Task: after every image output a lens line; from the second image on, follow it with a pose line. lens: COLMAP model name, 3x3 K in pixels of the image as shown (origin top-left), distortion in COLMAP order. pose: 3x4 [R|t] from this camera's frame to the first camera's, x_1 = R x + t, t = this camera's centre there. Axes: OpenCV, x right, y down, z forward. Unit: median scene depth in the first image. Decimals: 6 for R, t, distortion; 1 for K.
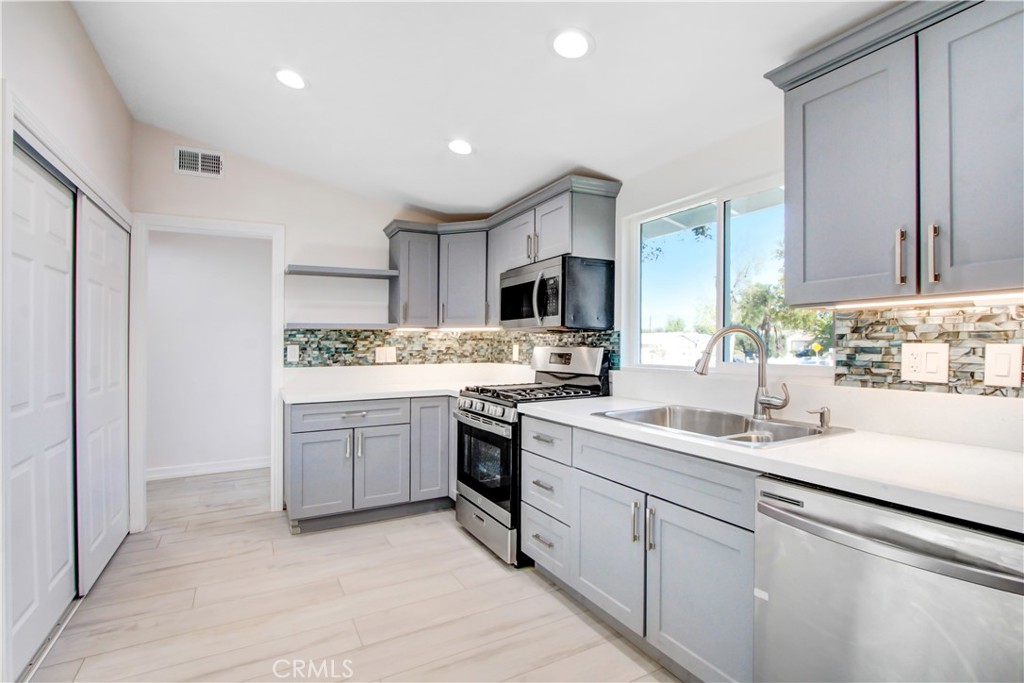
lens RADIAL K [[478.4, 0, 484.4], [0, 478.4, 355.7], [0, 0, 1]] dist [-0.015574, 0.001827]
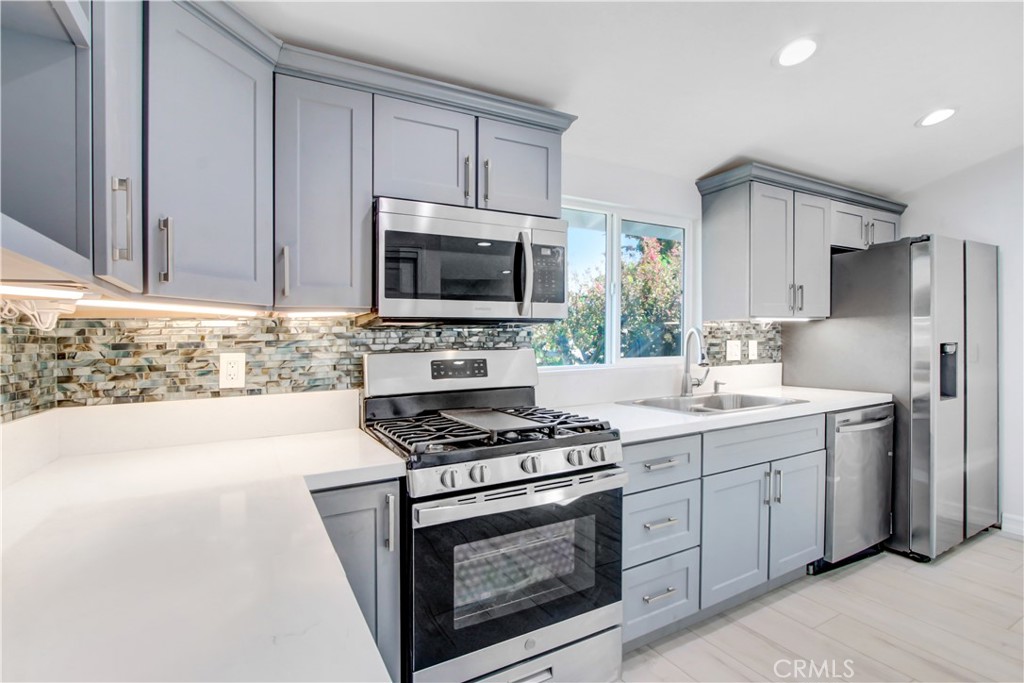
lens RADIAL K [[478.4, 0, 537.4], [0, 478.4, 366.0], [0, 0, 1]] dist [-0.015574, 0.001827]
pose [[-0.051916, -0.040126, 0.997845, -0.524136], [0.044846, 0.998091, 0.042469, -0.021937], [-0.997644, 0.046954, -0.050018, 1.024602]]
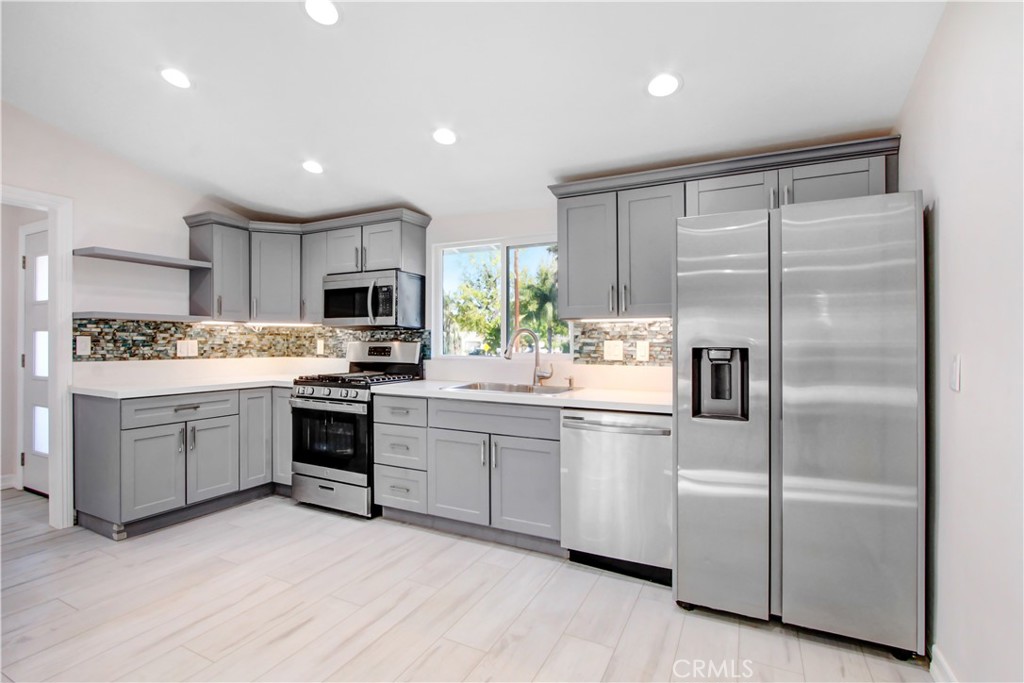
lens RADIAL K [[478.4, 0, 505.4], [0, 478.4, 346.2], [0, 0, 1]] dist [-0.015574, 0.001827]
pose [[0.807684, 0.006450, 0.589581, -0.325543], [0.003586, 0.999868, -0.015851, 0.014506], [-0.589605, 0.014917, 0.807554, -0.183950]]
